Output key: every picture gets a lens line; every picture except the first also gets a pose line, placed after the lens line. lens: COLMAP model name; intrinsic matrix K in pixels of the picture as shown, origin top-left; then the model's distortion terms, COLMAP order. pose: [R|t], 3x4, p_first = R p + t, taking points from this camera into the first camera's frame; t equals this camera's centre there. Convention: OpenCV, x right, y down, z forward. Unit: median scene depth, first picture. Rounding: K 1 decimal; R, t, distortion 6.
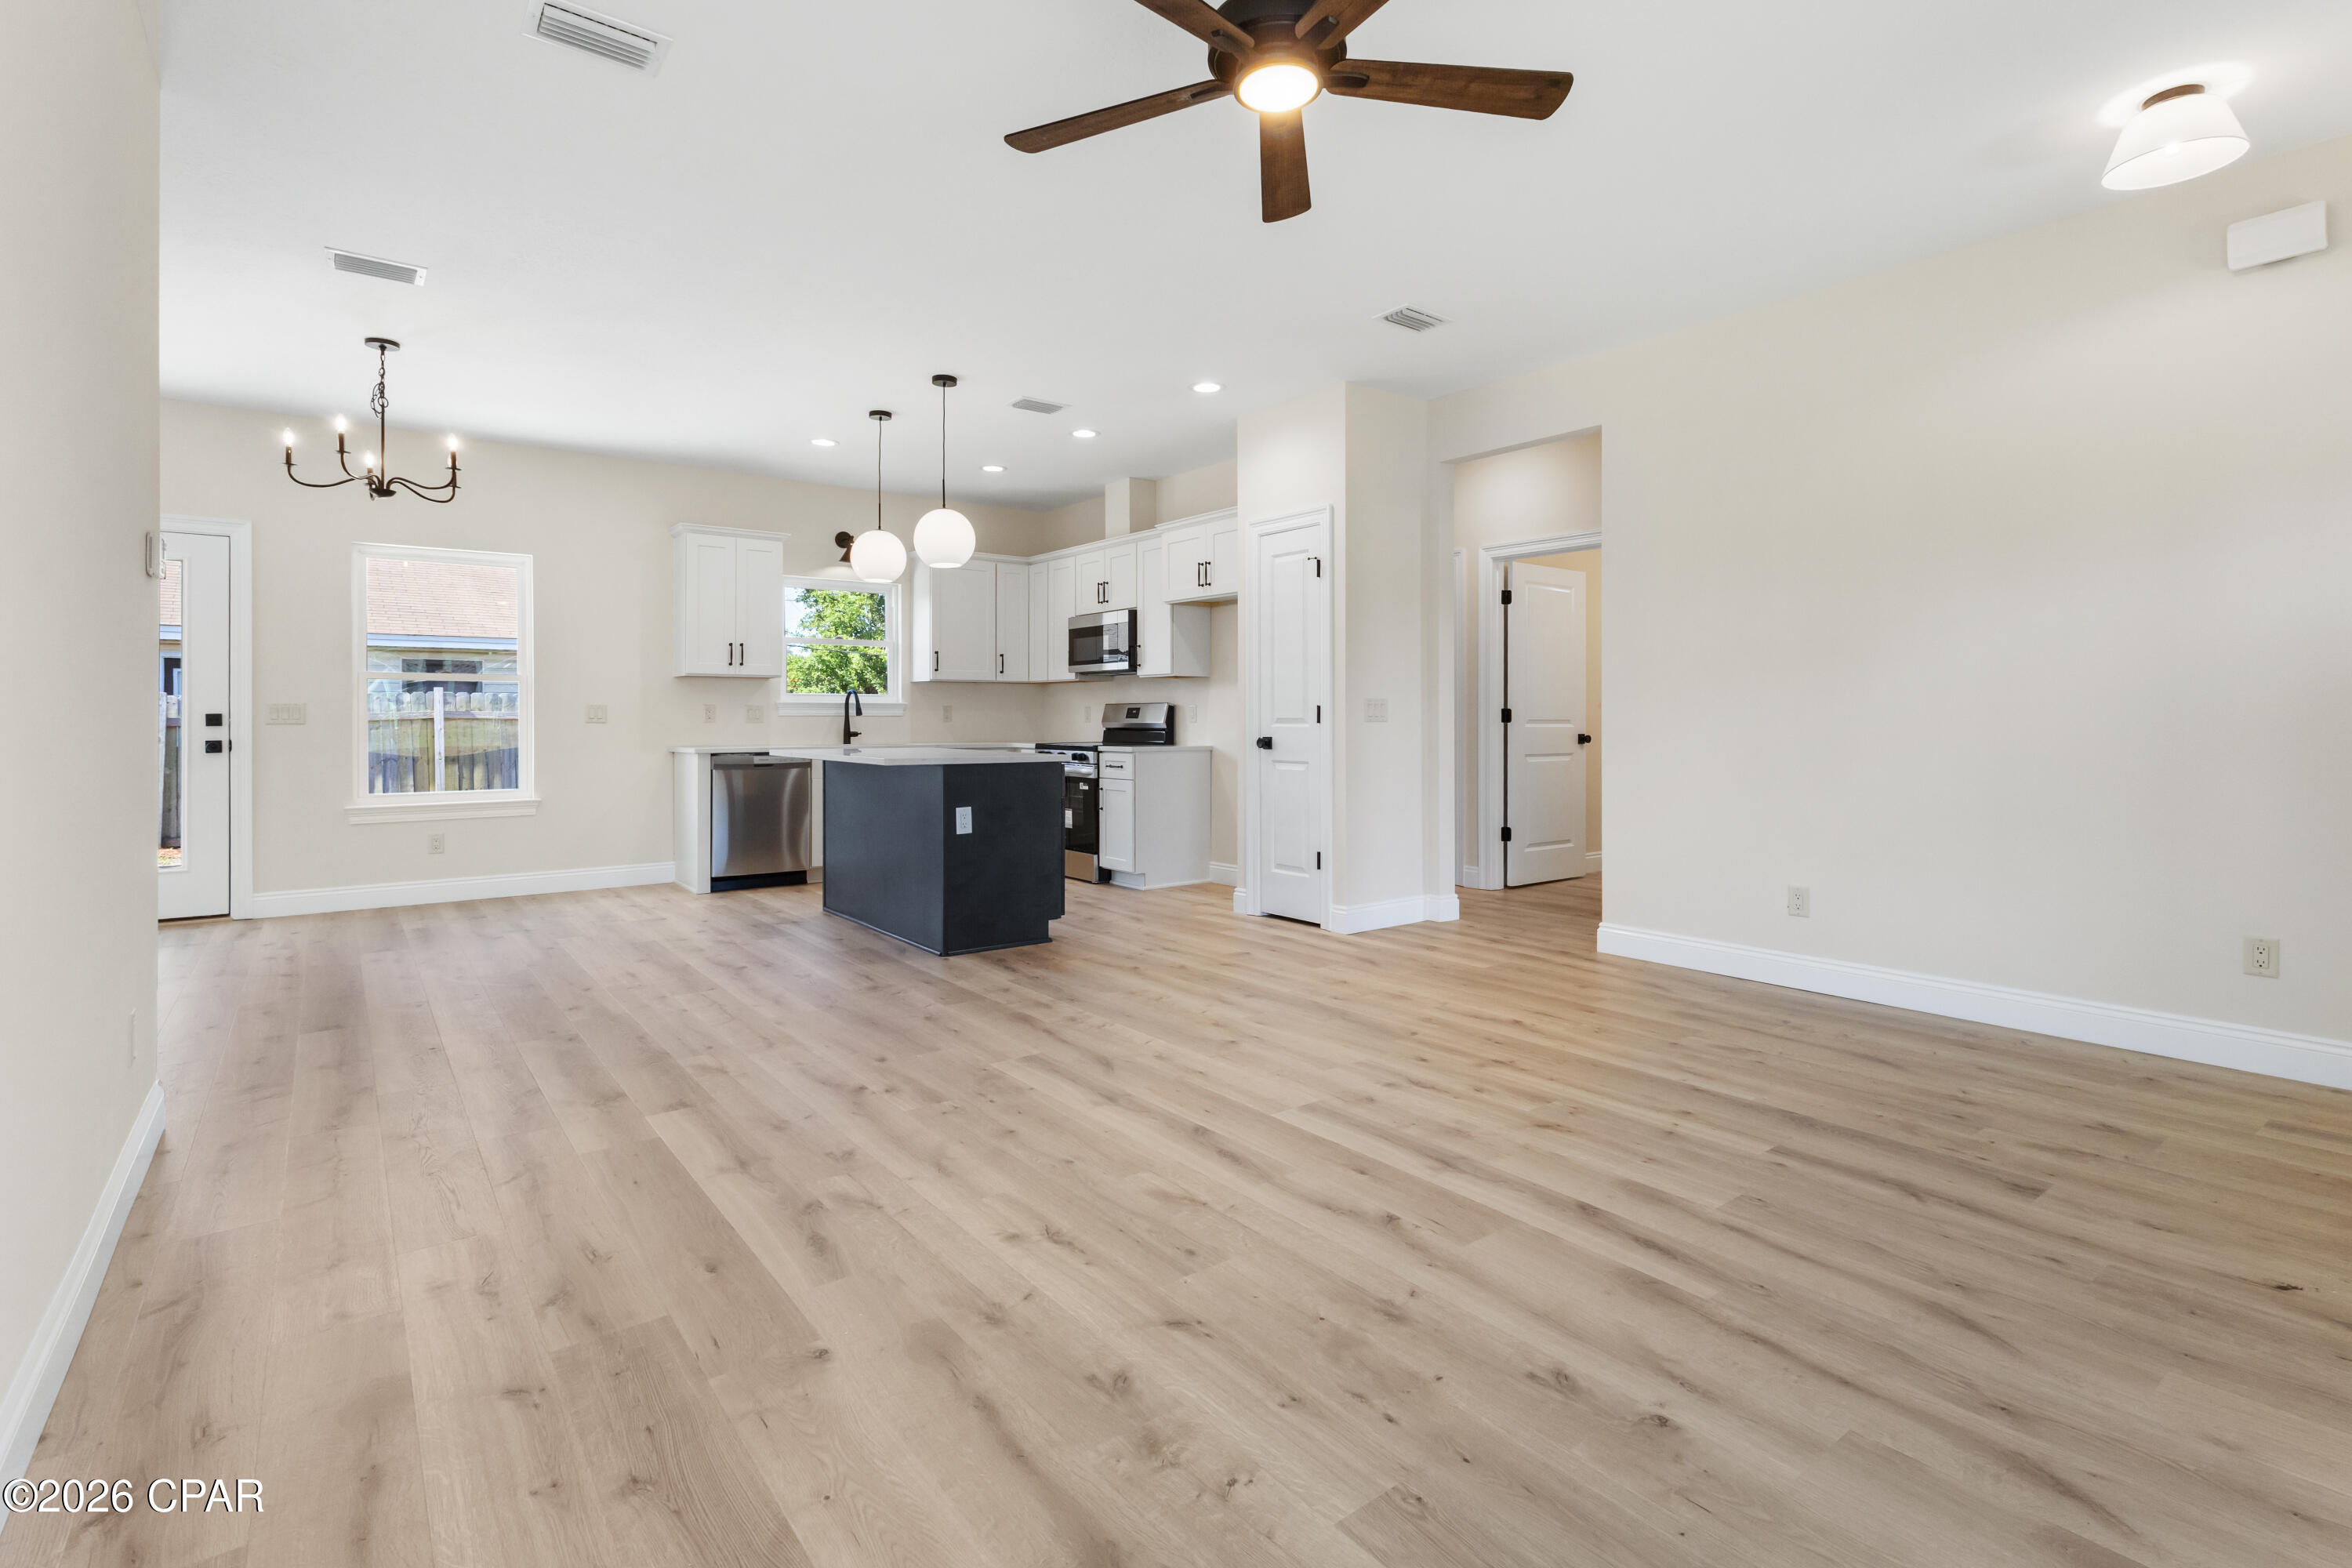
lens RADIAL K [[1105.9, 0, 1165.0], [0, 1105.9, 714.2], [0, 0, 1]] dist [0.002434, 0.000216]
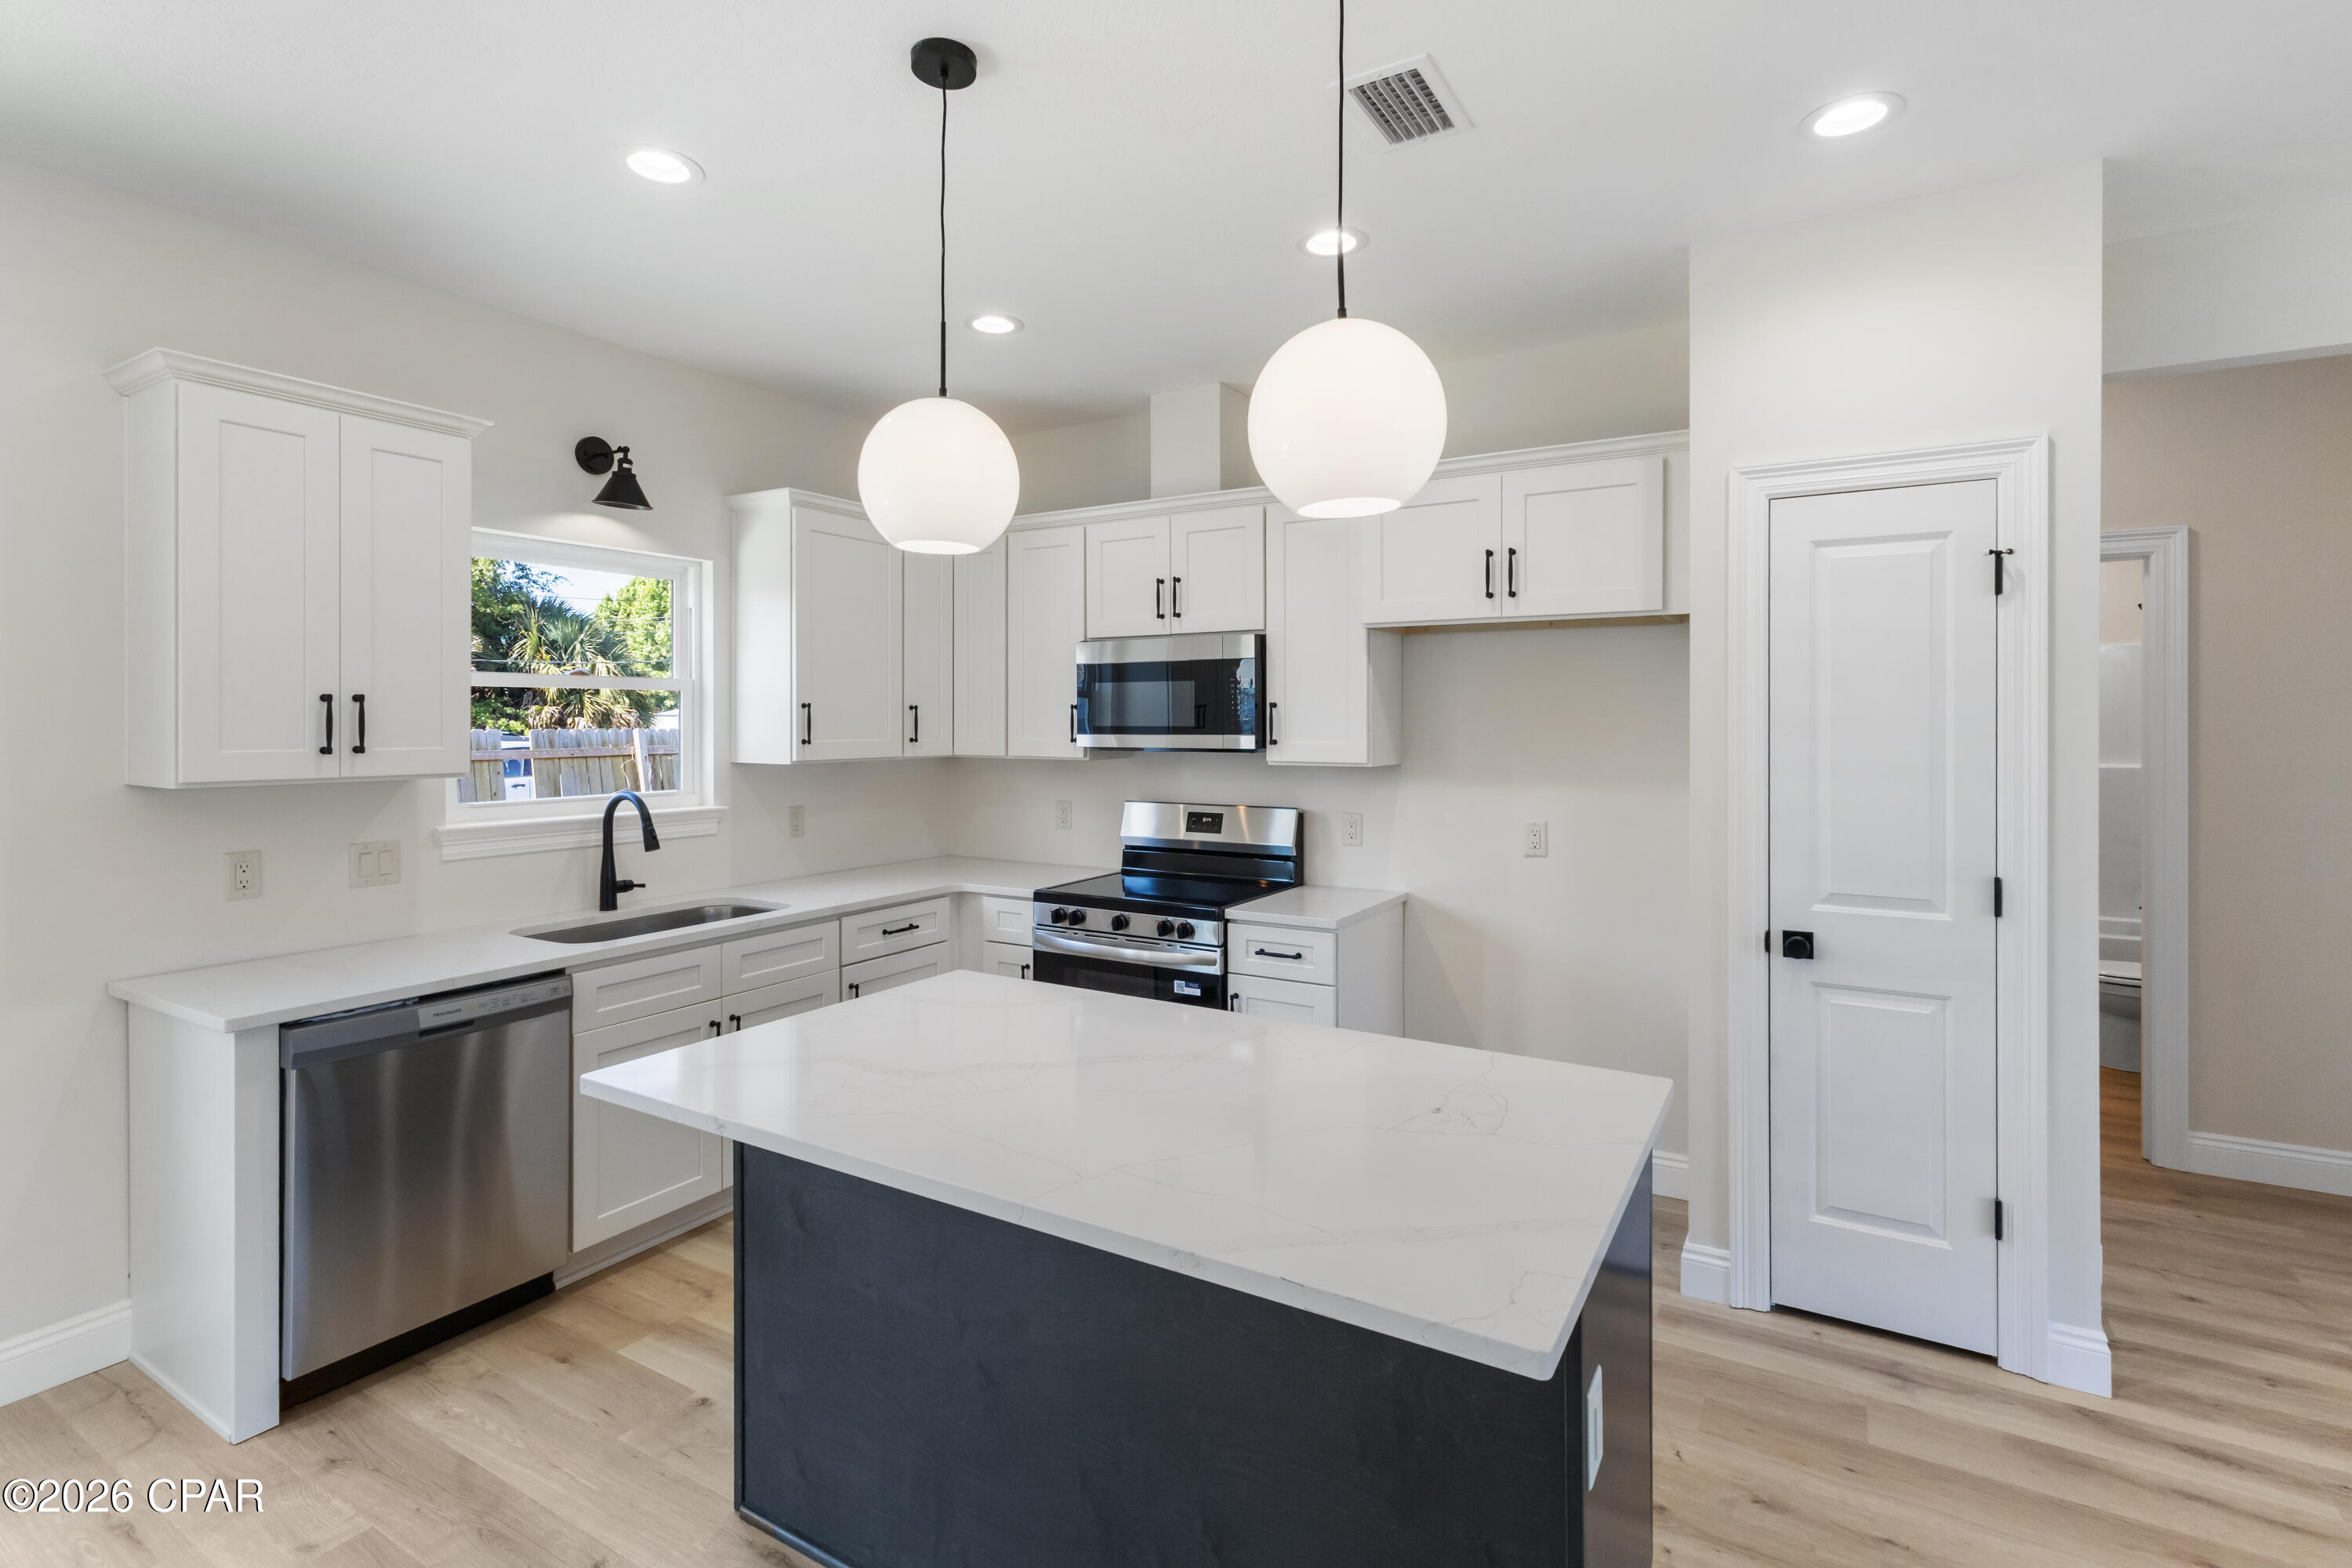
lens RADIAL K [[1099.4, 0, 1179.2], [0, 1099.4, 729.7], [0, 0, 1]] dist [0.001716, 0.000543]
pose [[0.928129, -0.002781, 0.372247, -0.256811], [-0.000088, 0.999970, 0.007692, -0.053993], [-0.372258, -0.007172, 0.928102, 0.534301]]
